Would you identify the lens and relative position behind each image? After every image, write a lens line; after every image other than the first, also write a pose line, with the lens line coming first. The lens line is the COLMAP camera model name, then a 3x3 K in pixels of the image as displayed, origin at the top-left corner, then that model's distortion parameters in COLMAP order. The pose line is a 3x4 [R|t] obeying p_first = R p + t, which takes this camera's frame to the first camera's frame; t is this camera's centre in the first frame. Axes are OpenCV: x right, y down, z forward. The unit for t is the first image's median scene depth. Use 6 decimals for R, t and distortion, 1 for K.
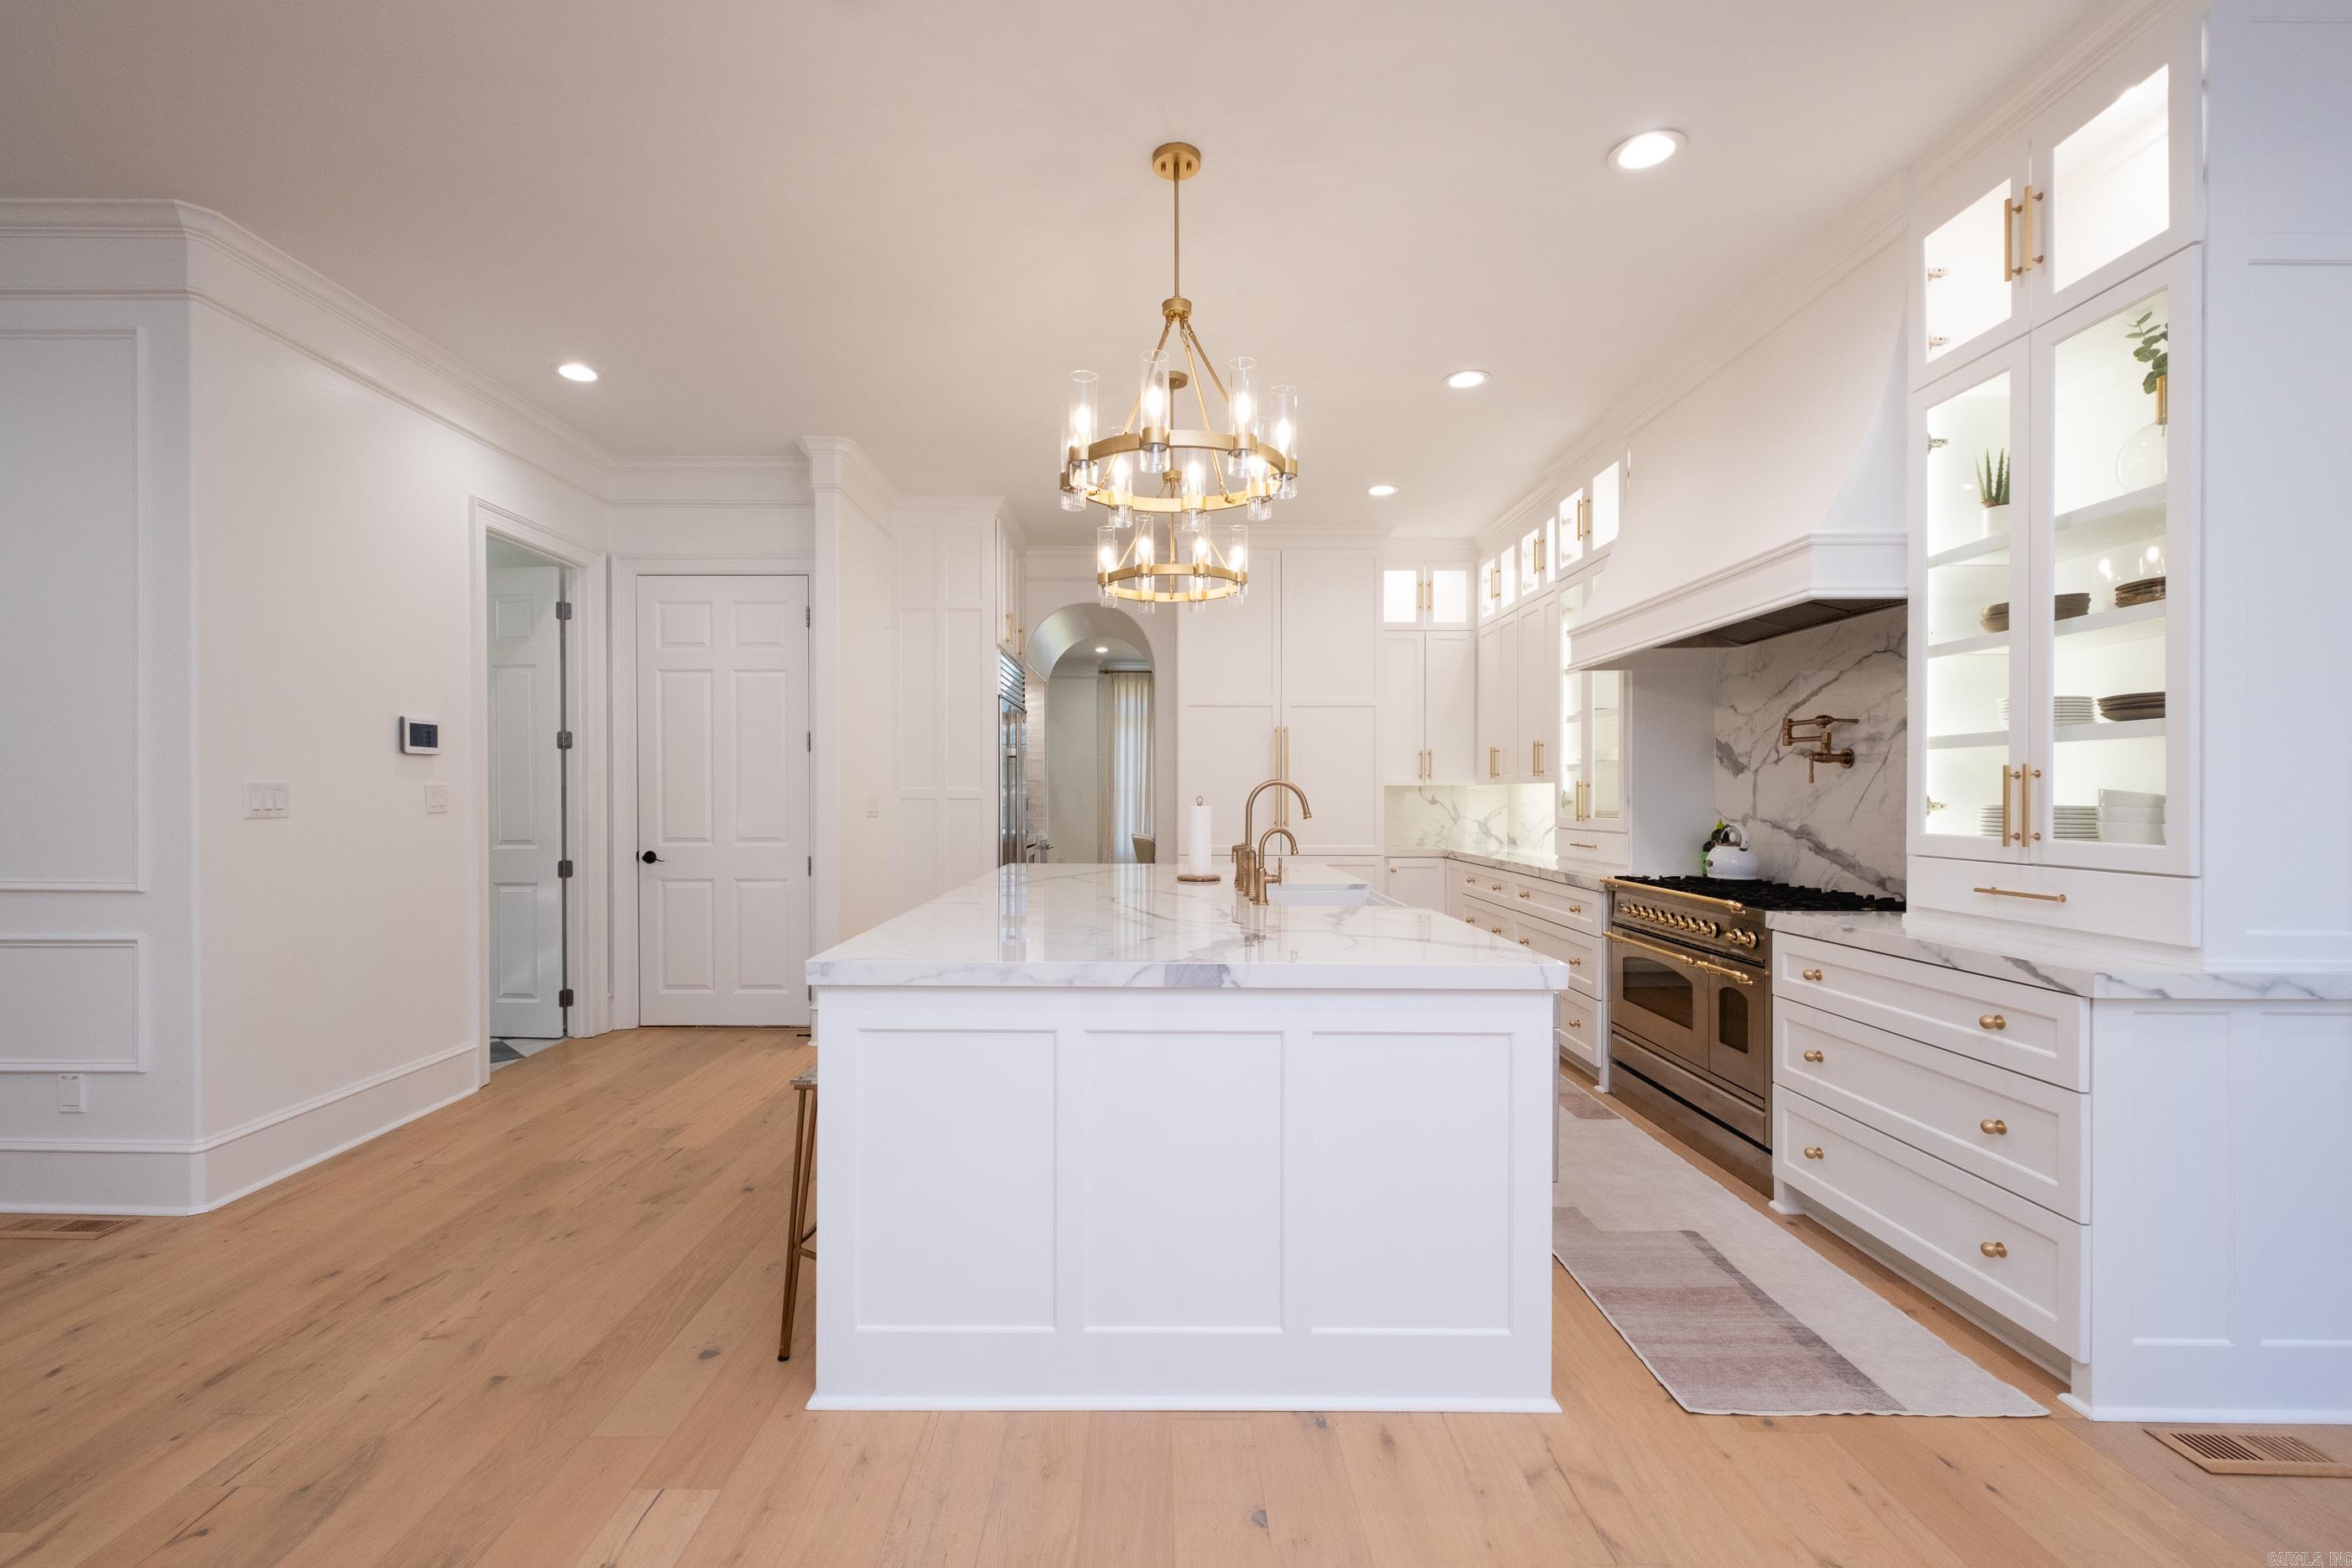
lens RADIAL K [[1107.8, 0, 1176.0], [0, 1107.8, 784.0], [0, 0, 1]] dist [-0.000269, -0.000033]
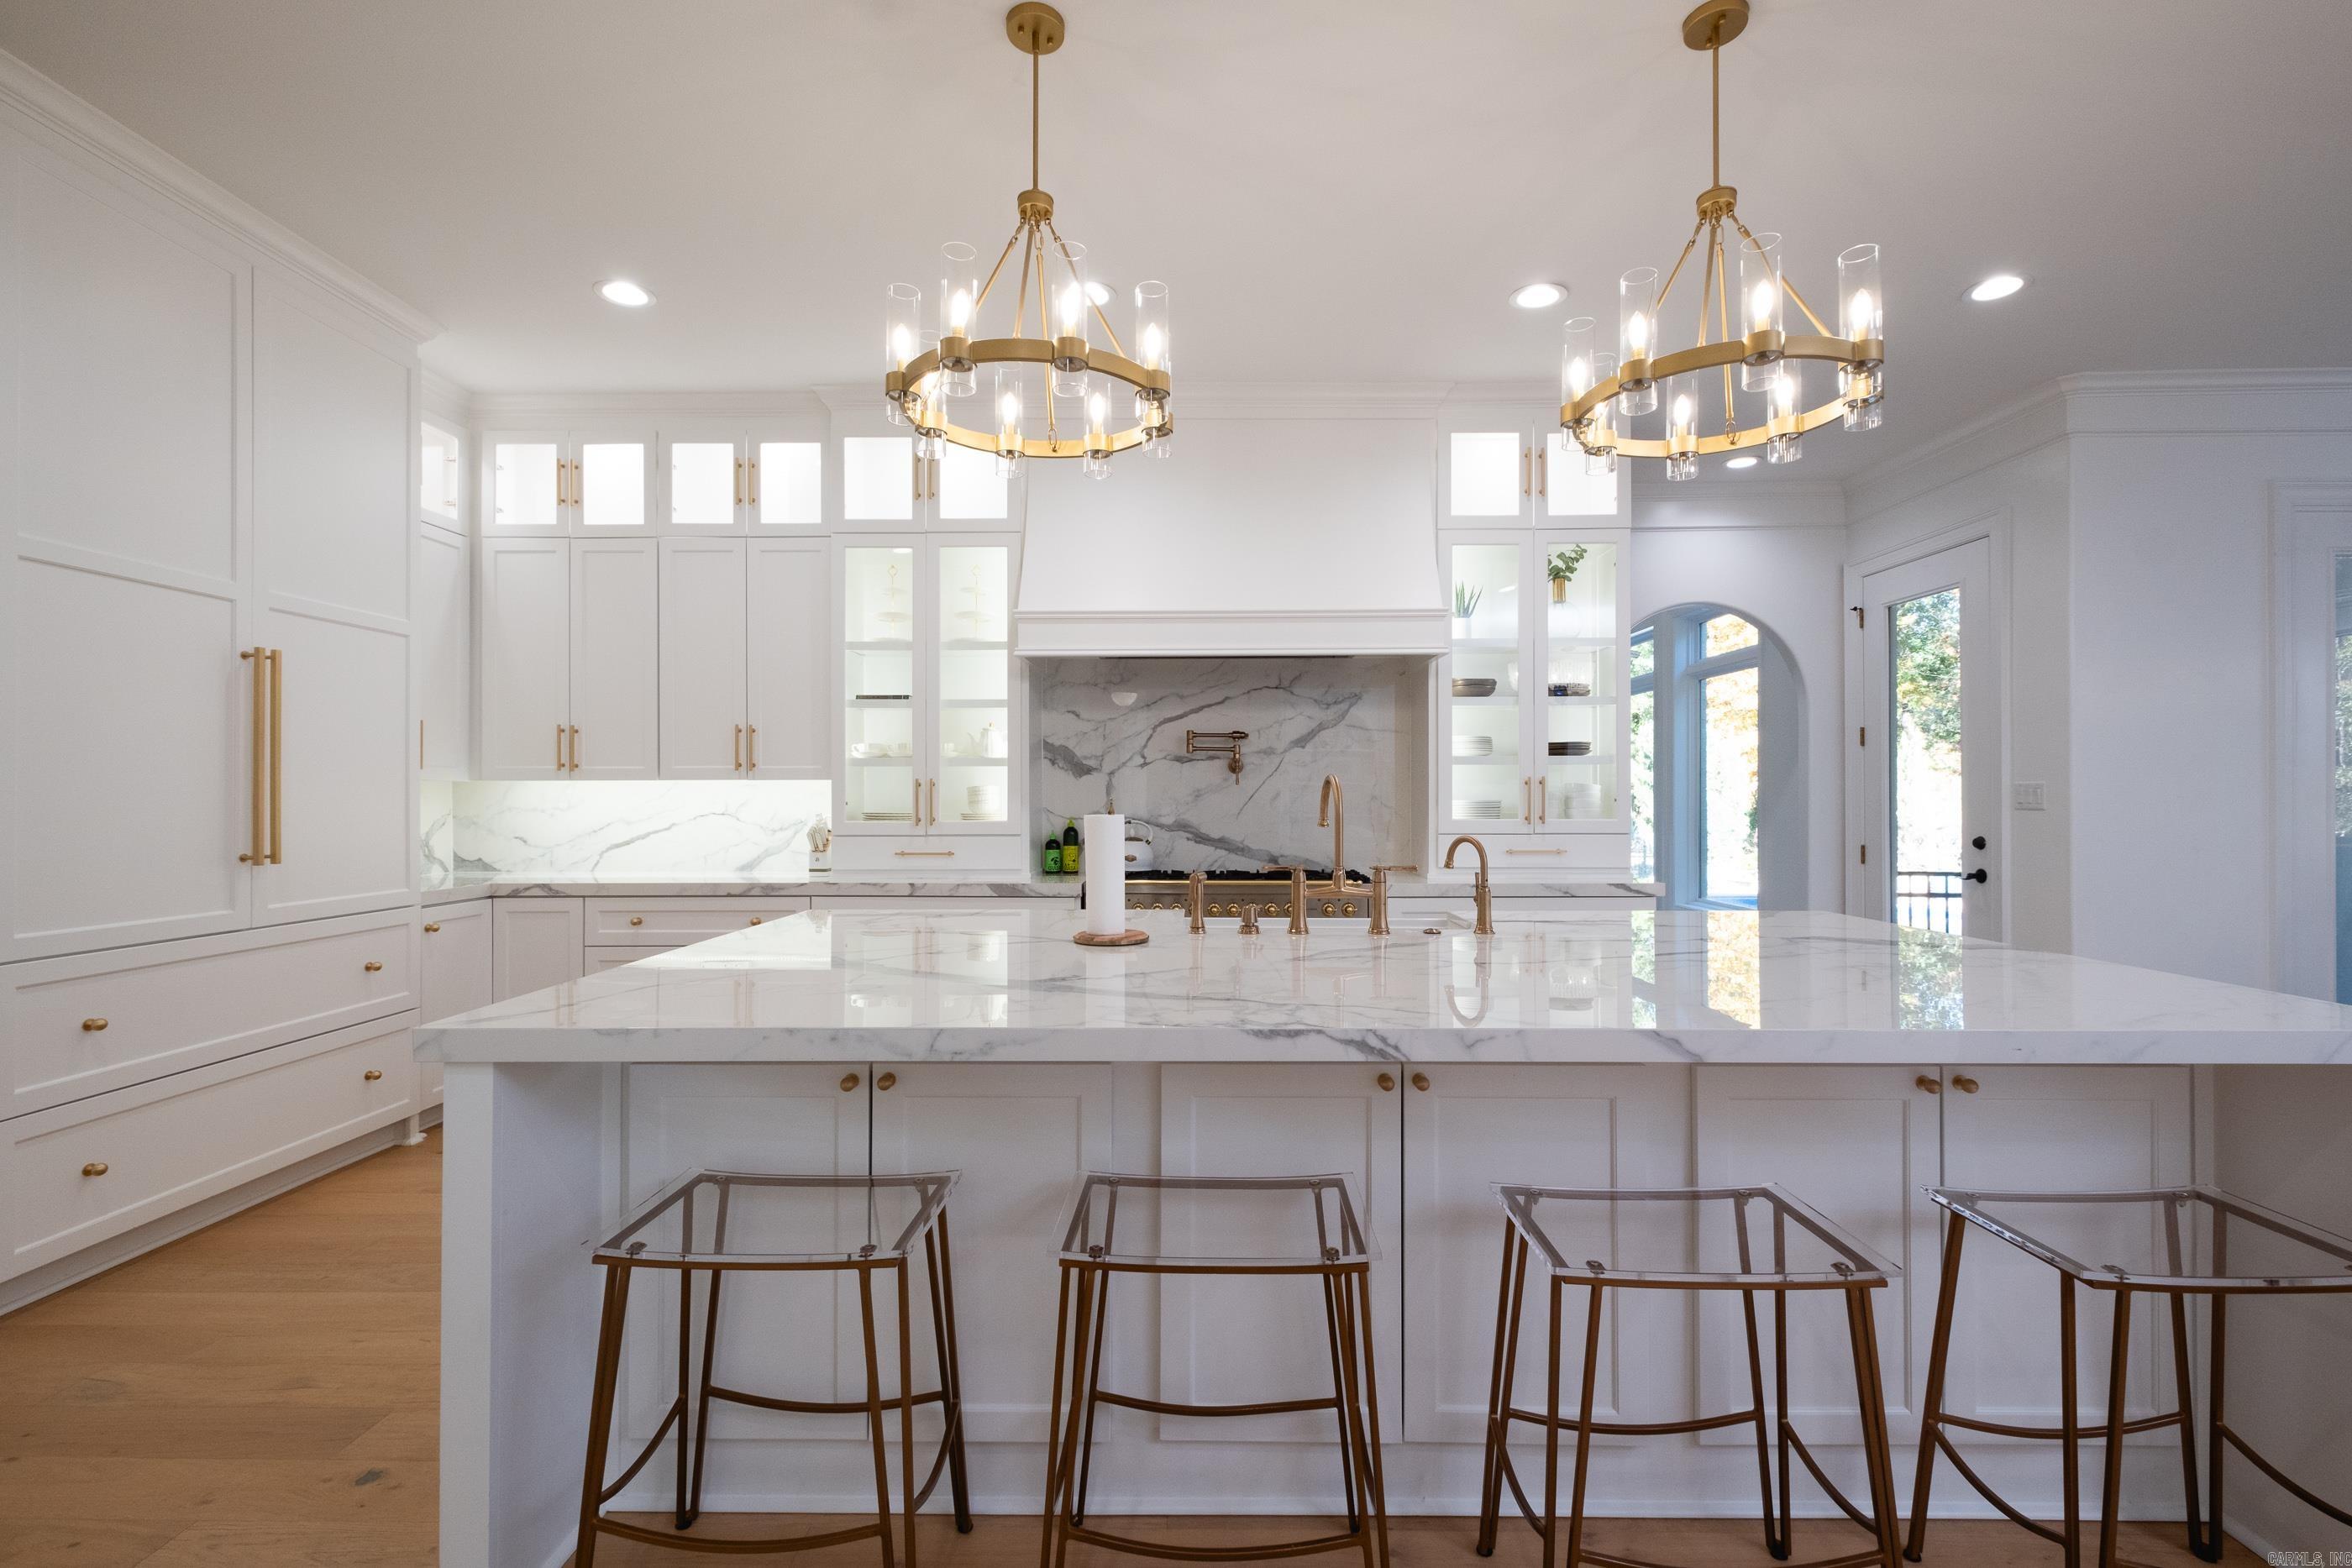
lens RADIAL K [[1019.8, 0, 1180.8], [0, 1019.8, 777.4], [0, 0, 1]] dist [-0.000163, -0.000068]
pose [[0.028525, 0.017069, 0.999447, -0.520032], [-0.006773, 0.999835, -0.016883, 0.009933], [-0.999570, -0.006288, 0.028636, 0.938599]]
